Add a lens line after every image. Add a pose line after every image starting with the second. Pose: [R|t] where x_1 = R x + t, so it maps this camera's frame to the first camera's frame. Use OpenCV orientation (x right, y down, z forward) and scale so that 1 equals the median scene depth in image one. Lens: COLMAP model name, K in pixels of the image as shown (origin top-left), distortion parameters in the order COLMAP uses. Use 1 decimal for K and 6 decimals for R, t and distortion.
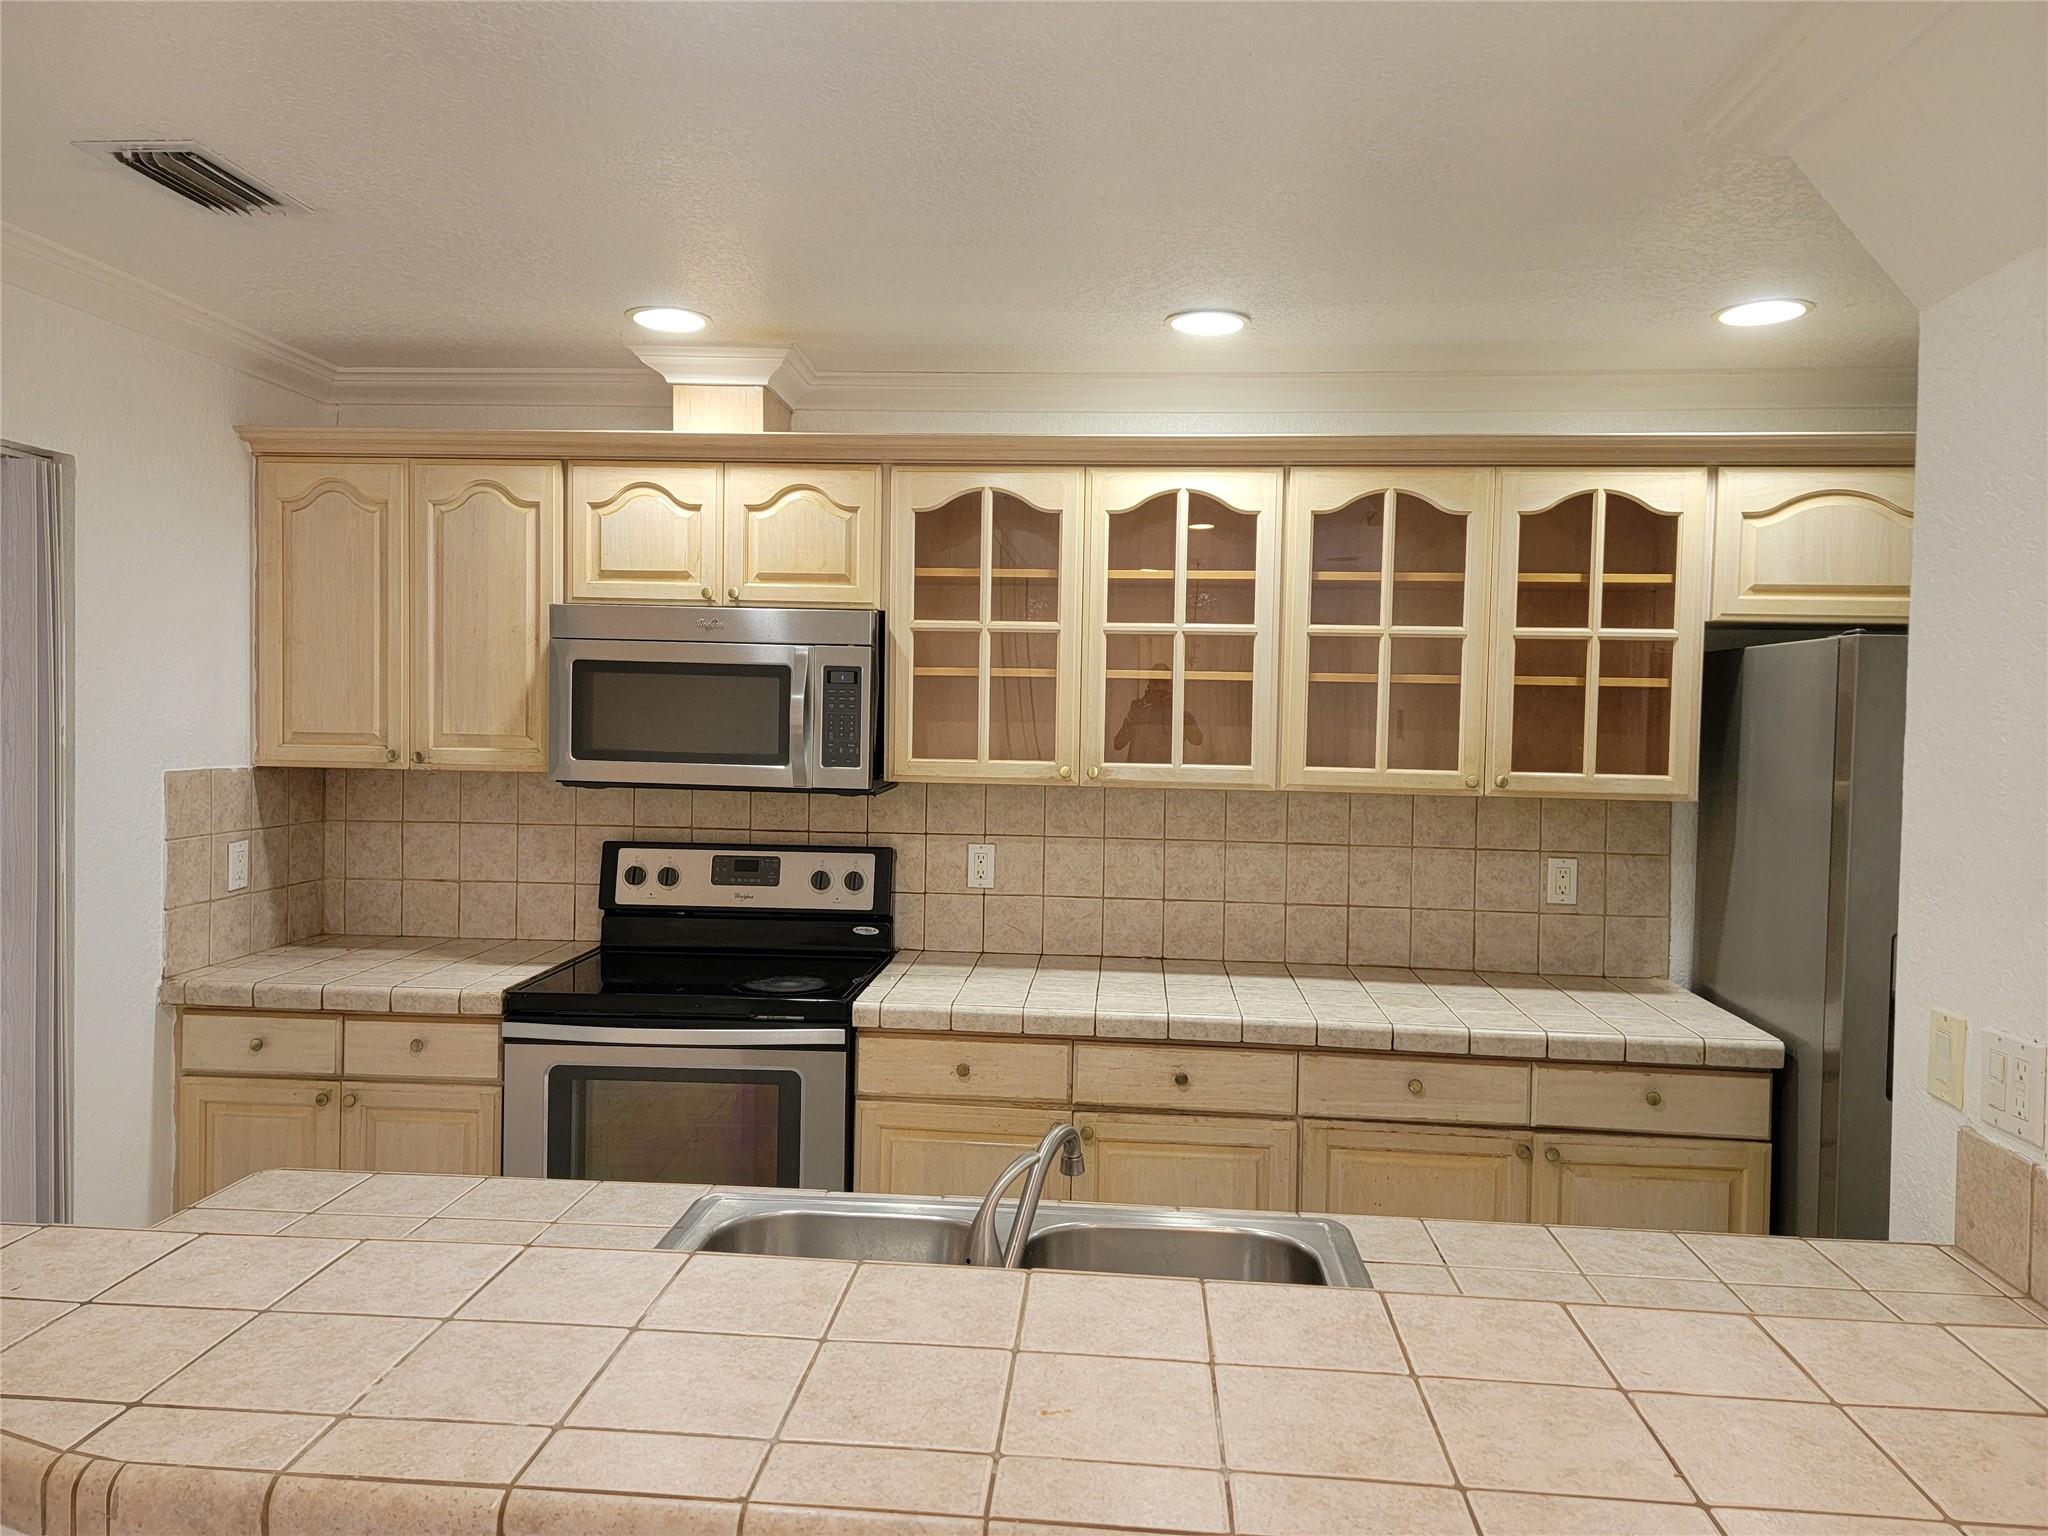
lens RADIAL K [[1431.5, 0, 1030.7], [0, 1431.5, 762.4], [0, 0, 1]] dist [0.050818, -0.035081]
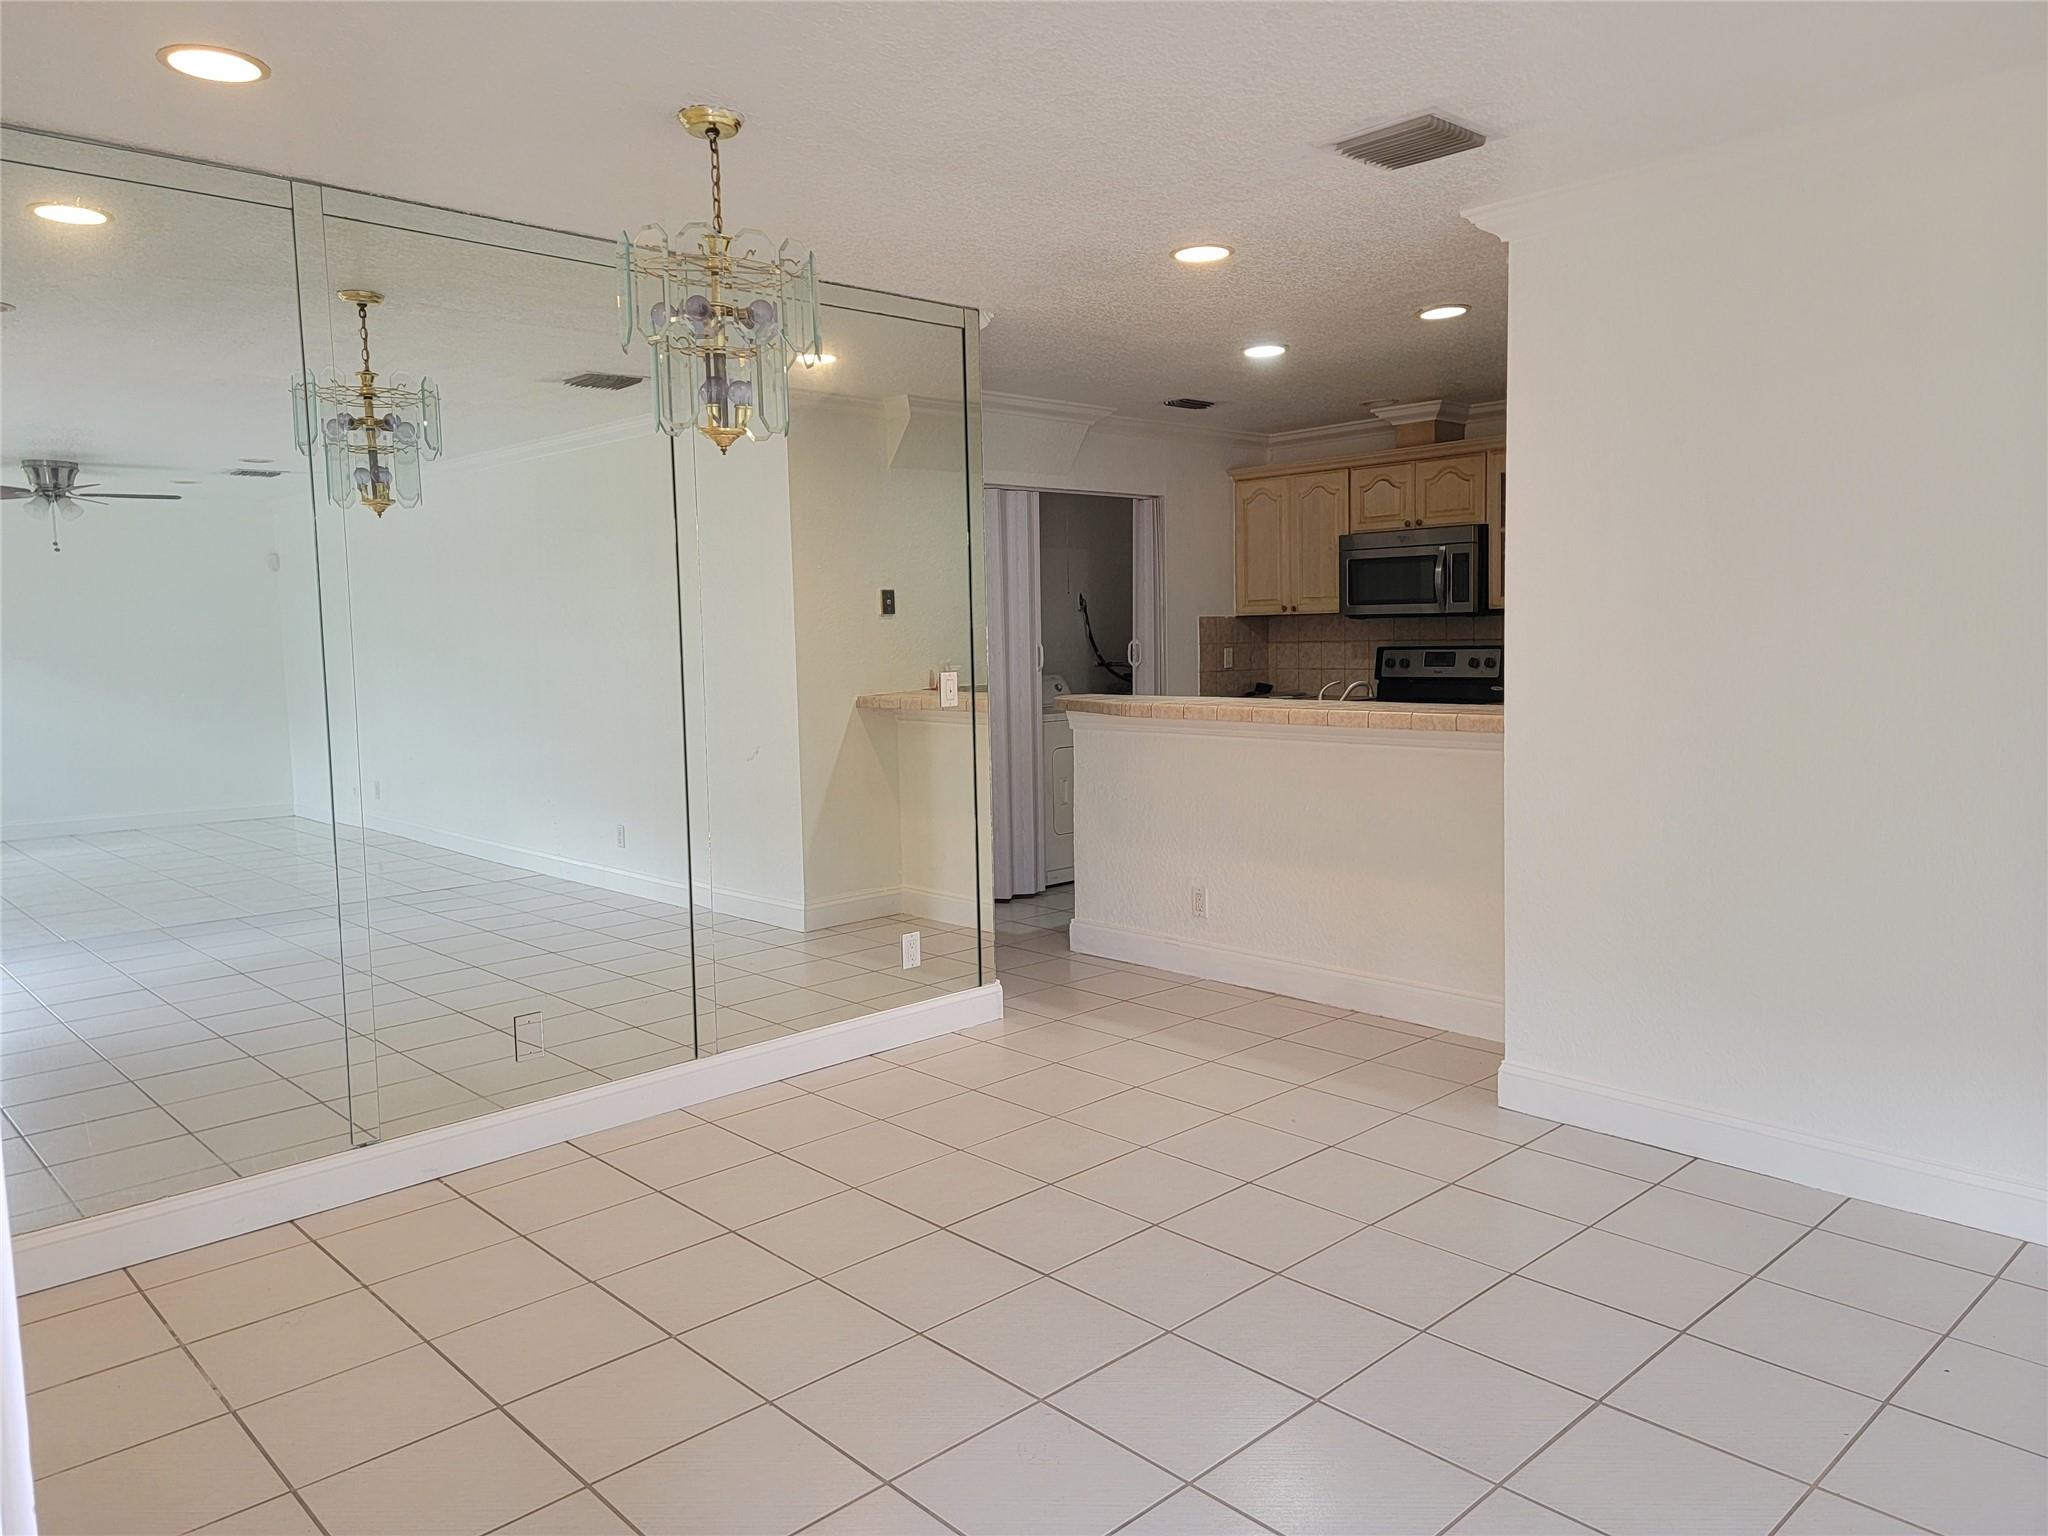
lens RADIAL K [[1431.5, 0, 1024.9], [0, 1431.5, 769.5], [0, 0, 1]] dist [0.050818, -0.035081]
pose [[0.735409, 0.030875, -0.676920, 0.786238], [0.014964, 0.997978, 0.061776, 0.101440], [0.677459, -0.055559, 0.733460, -0.935511]]
